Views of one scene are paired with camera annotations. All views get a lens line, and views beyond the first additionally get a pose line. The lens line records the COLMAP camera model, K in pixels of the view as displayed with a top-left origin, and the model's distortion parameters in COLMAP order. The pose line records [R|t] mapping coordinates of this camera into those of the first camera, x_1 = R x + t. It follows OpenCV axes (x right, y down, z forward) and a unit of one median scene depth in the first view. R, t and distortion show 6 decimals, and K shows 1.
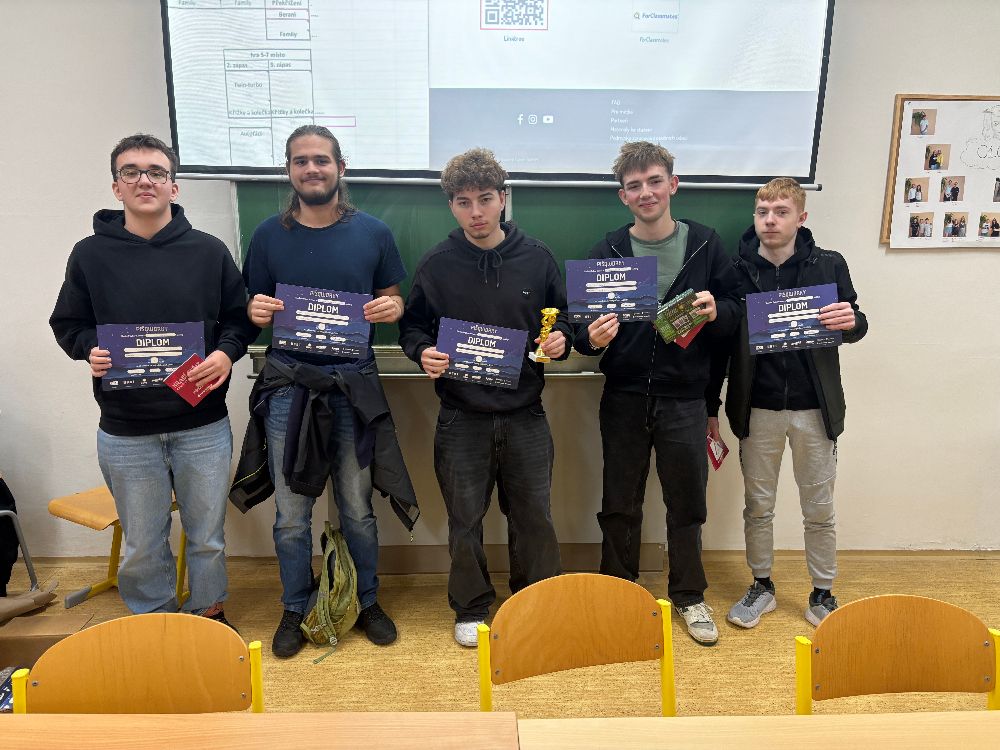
lens RADIAL K [[696.8, 0, 493.4], [0, 696.8, 375.9], [0, 0, 1]] dist [0.023513, -0.023548]
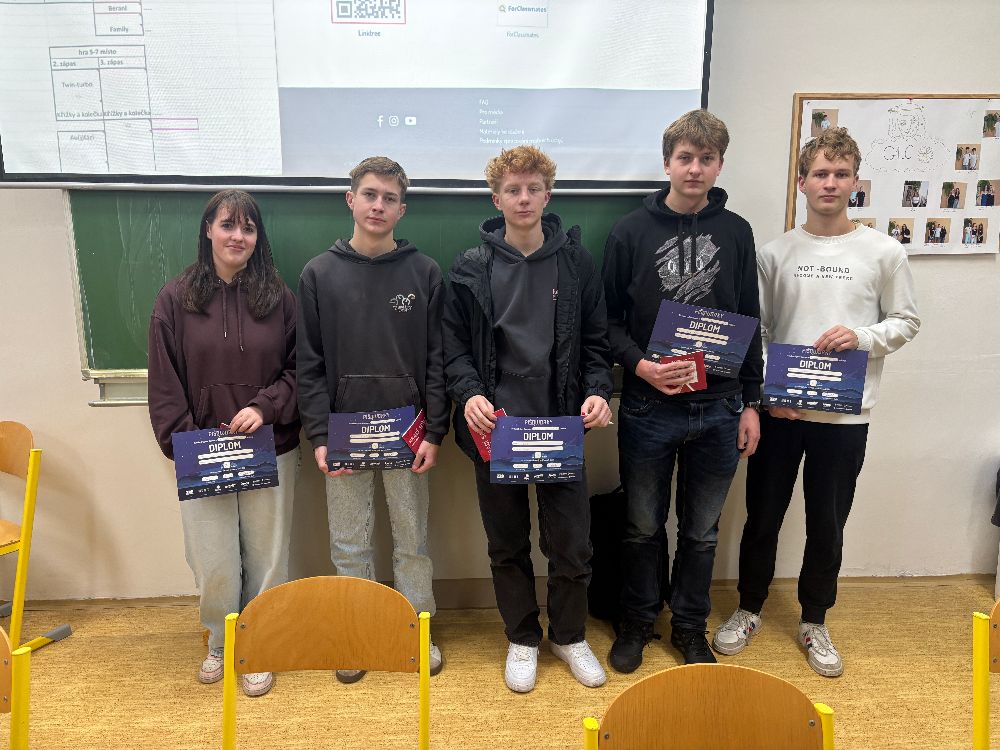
lens RADIAL K [[696.8, 0, 508.2], [0, 696.8, 374.6], [0, 0, 1]] dist [0.023513, -0.023548]
pose [[0.999761, -0.011847, 0.018359, 0.188423], [0.012096, 0.999835, -0.013565, -0.019672], [-0.018196, 0.013784, 0.999739, 0.084419]]
